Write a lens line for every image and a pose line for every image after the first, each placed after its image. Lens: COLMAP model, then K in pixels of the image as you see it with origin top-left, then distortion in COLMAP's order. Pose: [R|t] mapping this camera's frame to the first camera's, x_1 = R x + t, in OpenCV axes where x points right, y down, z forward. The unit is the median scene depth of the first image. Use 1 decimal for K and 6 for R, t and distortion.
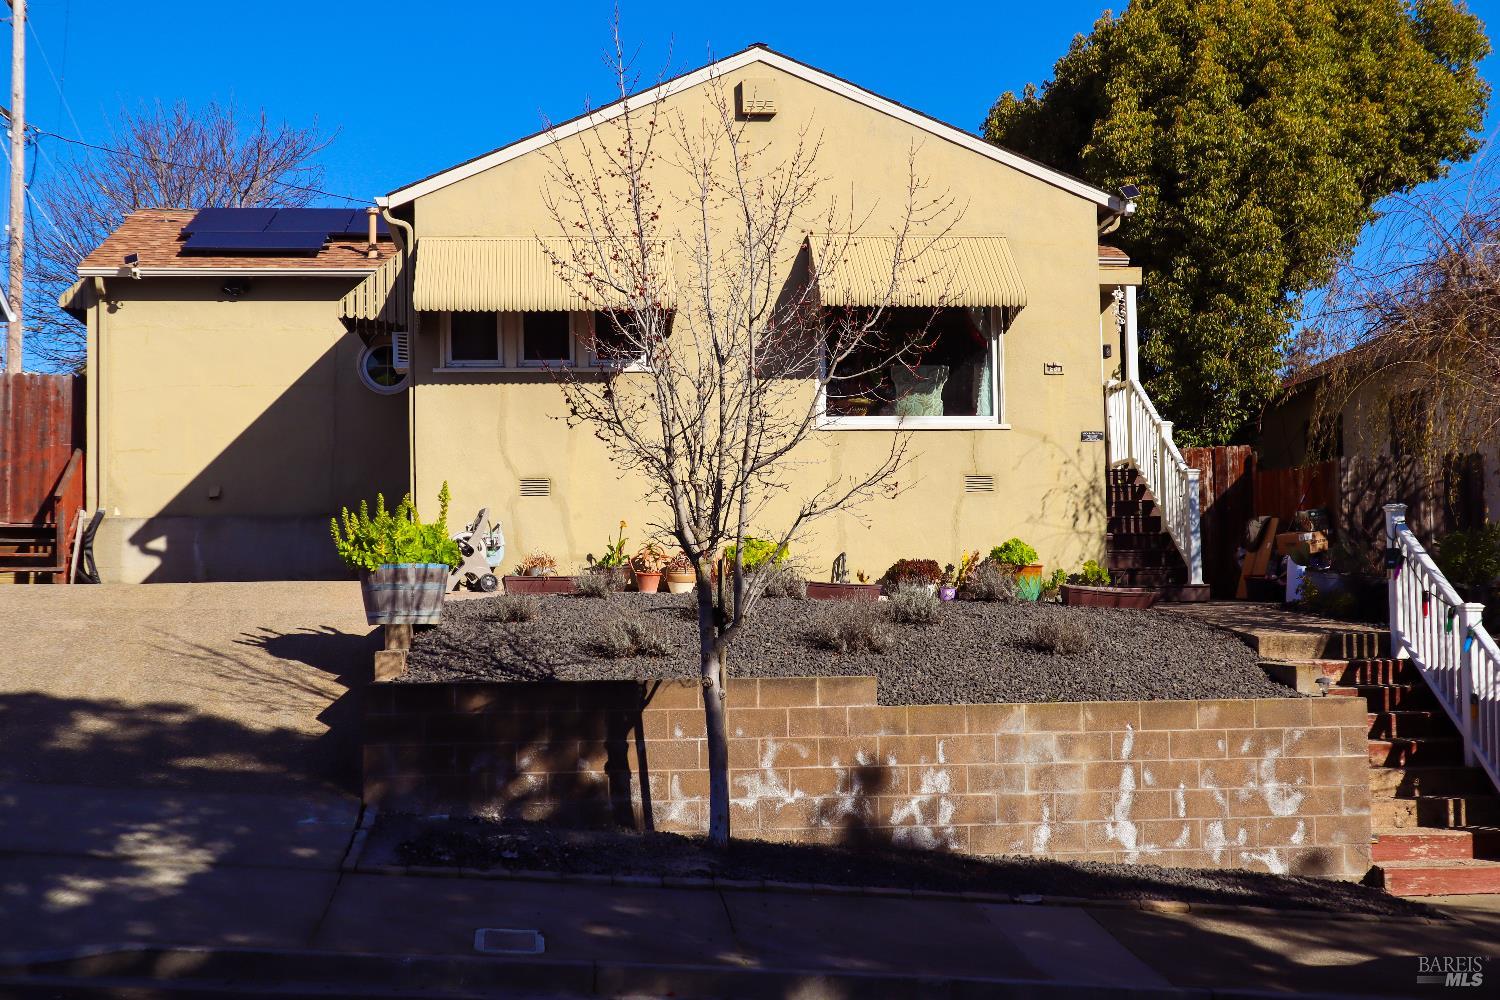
lens RADIAL K [[2000.1, 0, 750.0], [0, 2000.1, 500.0], [0, 0, 1]] dist [-0.012836, 0.015929]
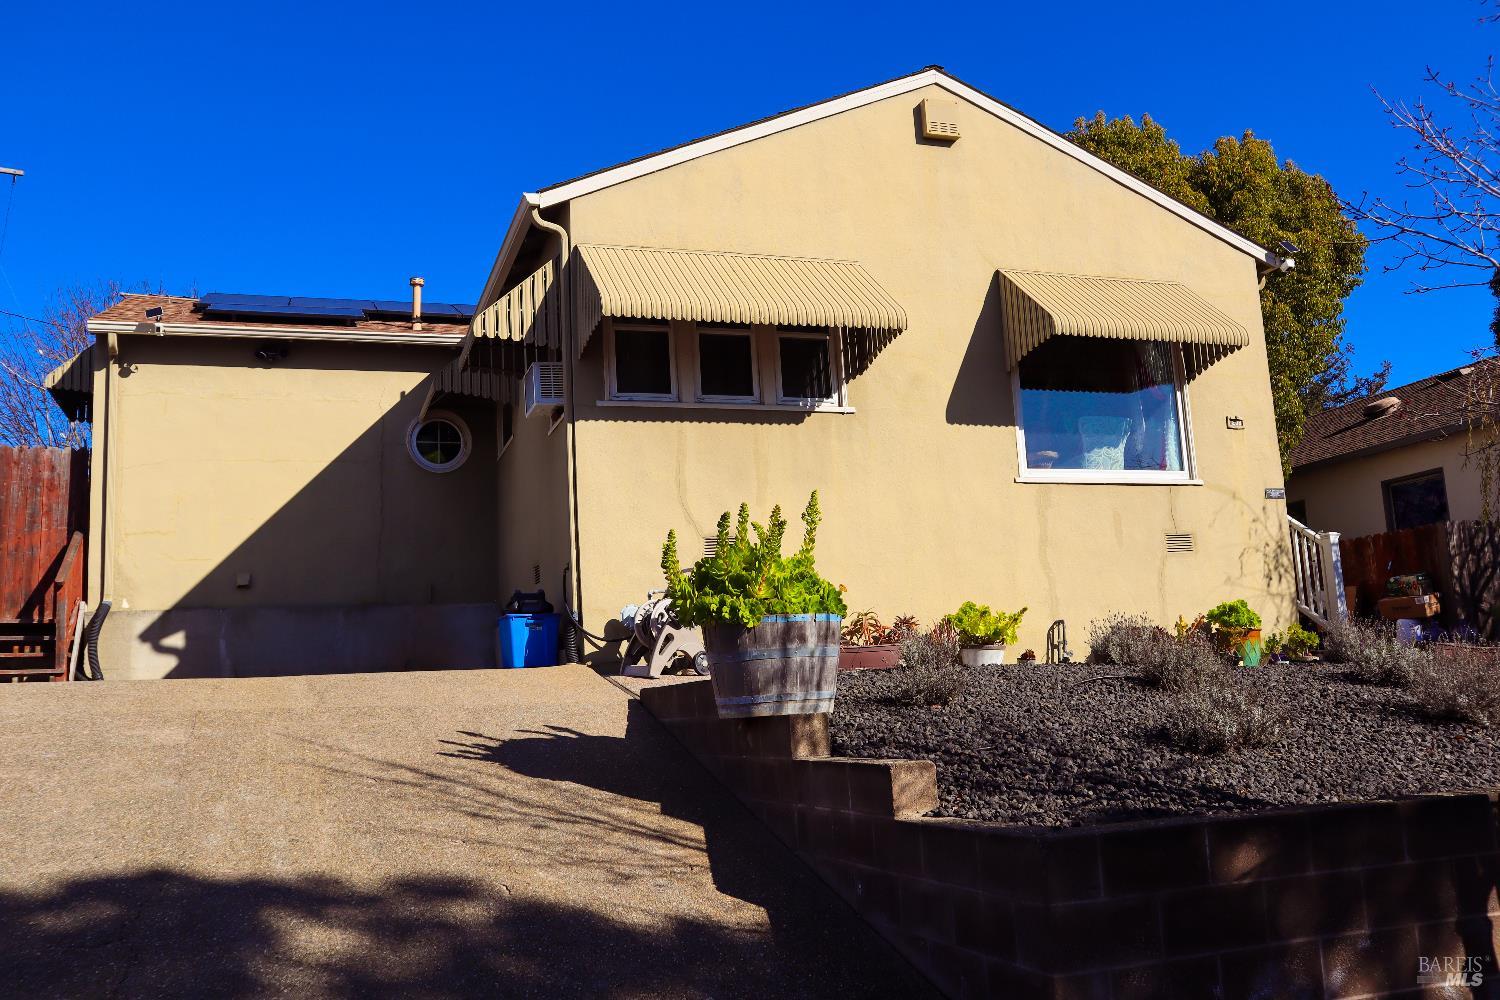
lens RADIAL K [[1286.7, 0, 750.0], [0, 1286.7, 500.0], [0, 0, 1]] dist [-0.091506, 0.108292]
pose [[0.972720, 0.002233, 0.231971, -0.212123], [0.022746, 0.994217, -0.104949, 0.028993], [-0.230864, 0.107362, 0.967045, 0.474105]]
